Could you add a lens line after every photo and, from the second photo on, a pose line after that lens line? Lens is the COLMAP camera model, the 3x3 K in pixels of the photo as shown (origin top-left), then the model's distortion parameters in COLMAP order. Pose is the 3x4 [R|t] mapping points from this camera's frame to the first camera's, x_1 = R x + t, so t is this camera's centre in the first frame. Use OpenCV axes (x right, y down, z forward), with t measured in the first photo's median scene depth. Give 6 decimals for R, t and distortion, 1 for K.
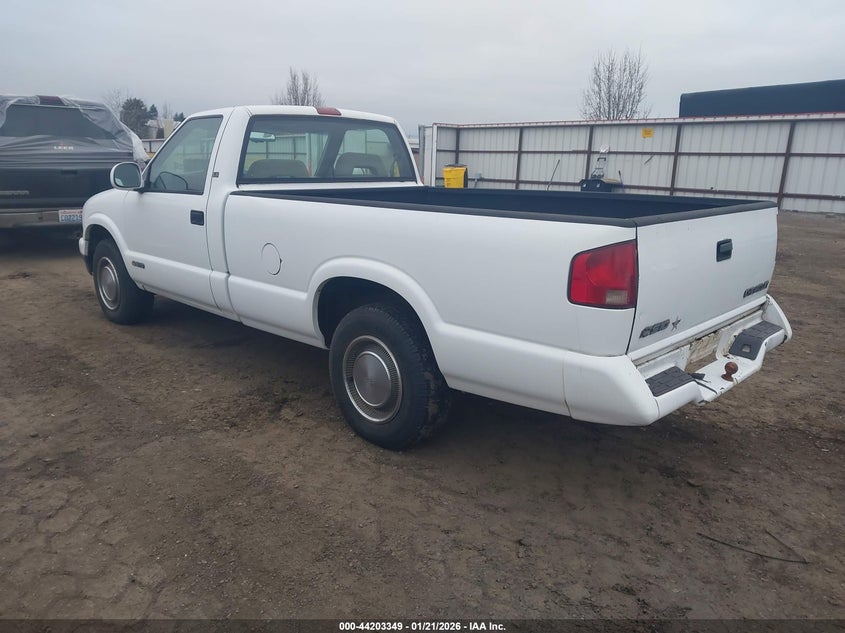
lens RADIAL K [[672.9, 0, 424.9], [0, 672.9, 315.4], [0, 0, 1]] dist [0.000462, 0.004759]
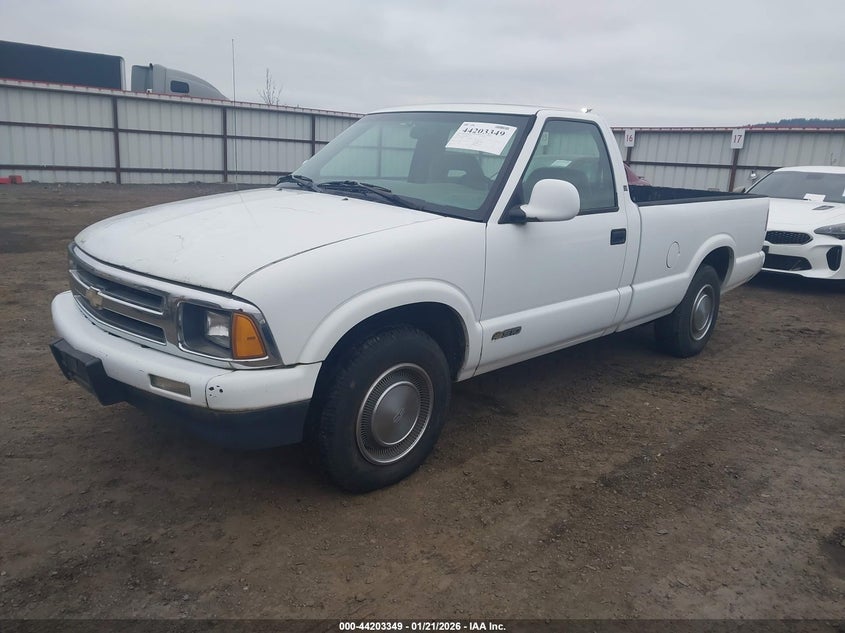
lens RADIAL K [[679.5, 0, 421.4], [0, 679.5, 345.1], [0, 0, 1]] dist [0.027762, -0.001938]
pose [[-0.020636, -0.289905, 0.956833, -0.880299], [0.187101, 0.939009, 0.288540, -0.225674], [-0.982124, 0.184979, 0.034864, 0.883031]]
